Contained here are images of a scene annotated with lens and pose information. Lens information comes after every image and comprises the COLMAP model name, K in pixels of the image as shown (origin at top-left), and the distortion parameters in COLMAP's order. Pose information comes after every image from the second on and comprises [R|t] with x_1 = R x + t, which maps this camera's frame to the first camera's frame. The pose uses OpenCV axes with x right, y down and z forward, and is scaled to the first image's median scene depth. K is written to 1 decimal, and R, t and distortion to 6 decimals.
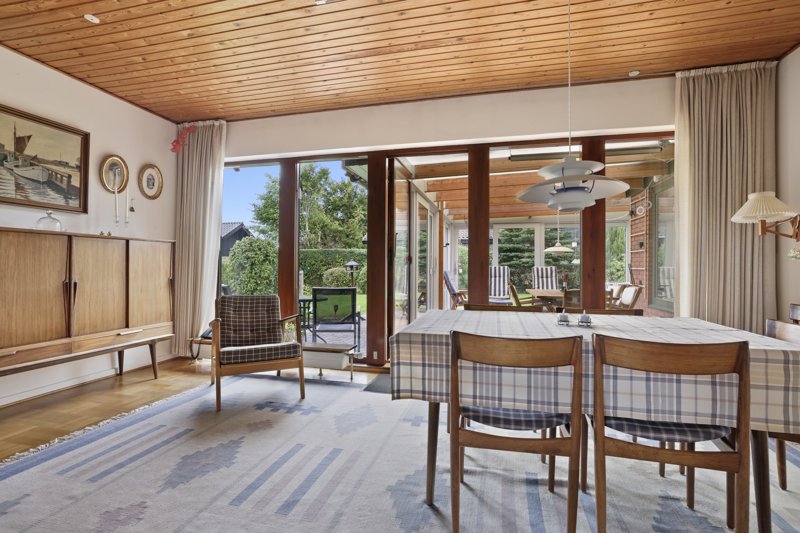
lens RADIAL K [[392.3, 0, 397.2], [0, 392.3, 266.2], [0, 0, 1]] dist [-0.010332, 0.001318]
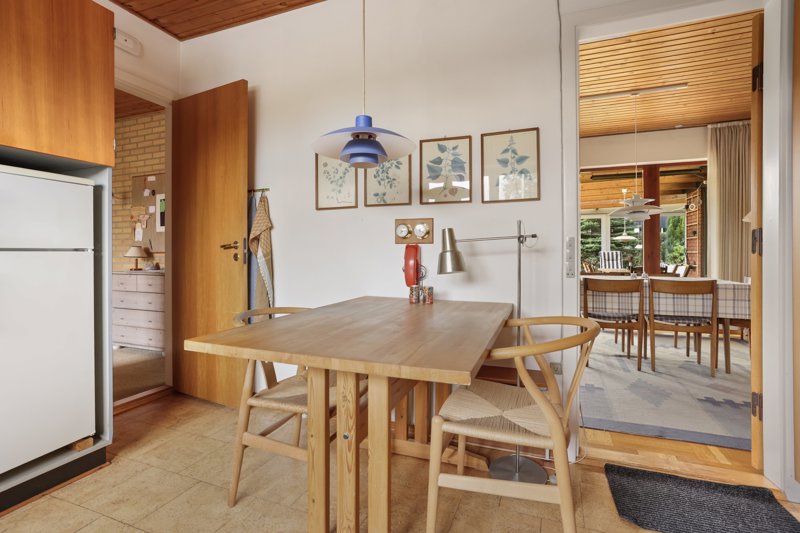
lens RADIAL K [[399.1, 0, 399.2], [0, 399.1, 251.3], [0, 0, 1]] dist [0.000459, 0.000712]
pose [[0.993925, -0.005894, -0.109900, -0.359141], [0.005592, 0.999980, -0.003059, 0.004666], [0.109916, 0.002426, 0.993938, -0.769970]]
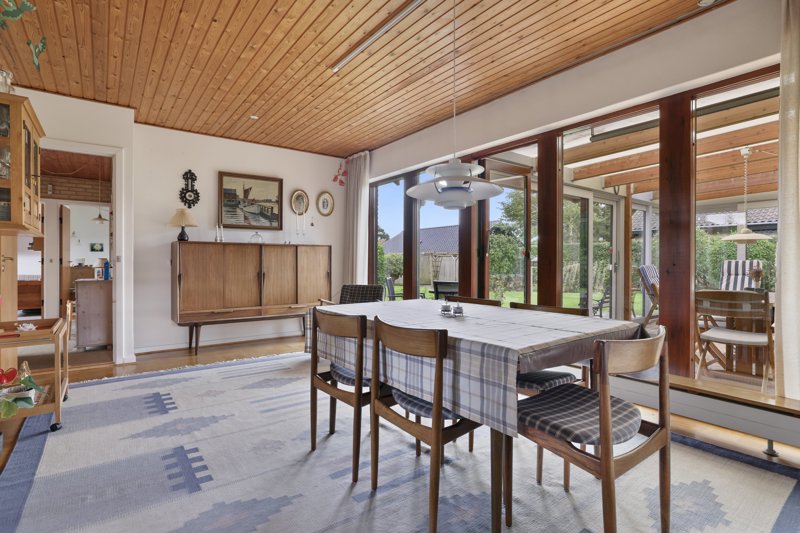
lens RADIAL K [[404.4, 0, 400.0], [0, 404.4, 266.5], [0, 0, 1]] dist [-0.026612, 0.001029]
pose [[0.777551, -0.000651, -0.628820, 0.687585], [0.006602, 0.999953, 0.007128, 0.004863], [0.628786, -0.009694, 0.777518, 0.029228]]
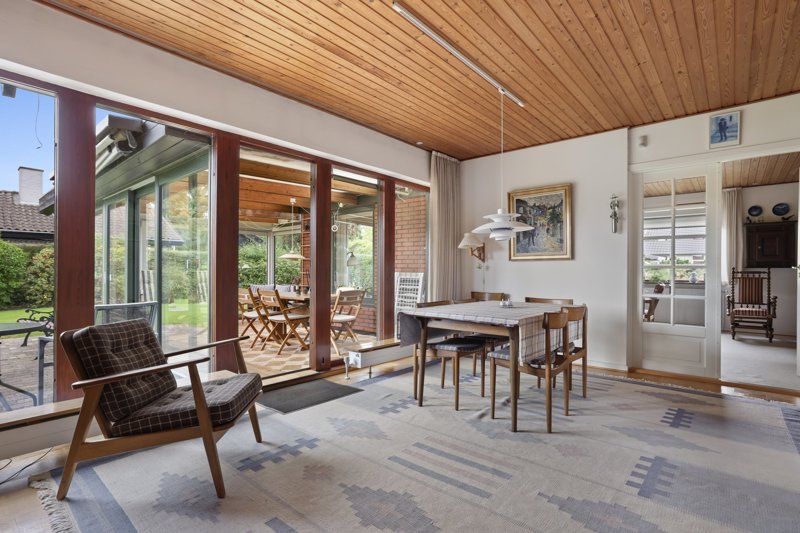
lens RADIAL K [[394.8, 0, 394.7], [0, 394.8, 274.4], [0, 0, 1]] dist [-0.026641, -0.000061]
pose [[0.451546, -0.008055, 0.892211, -0.861674], [-0.003172, 0.999938, 0.010633, -0.006247], [-0.892242, -0.007631, 0.451493, 0.433754]]
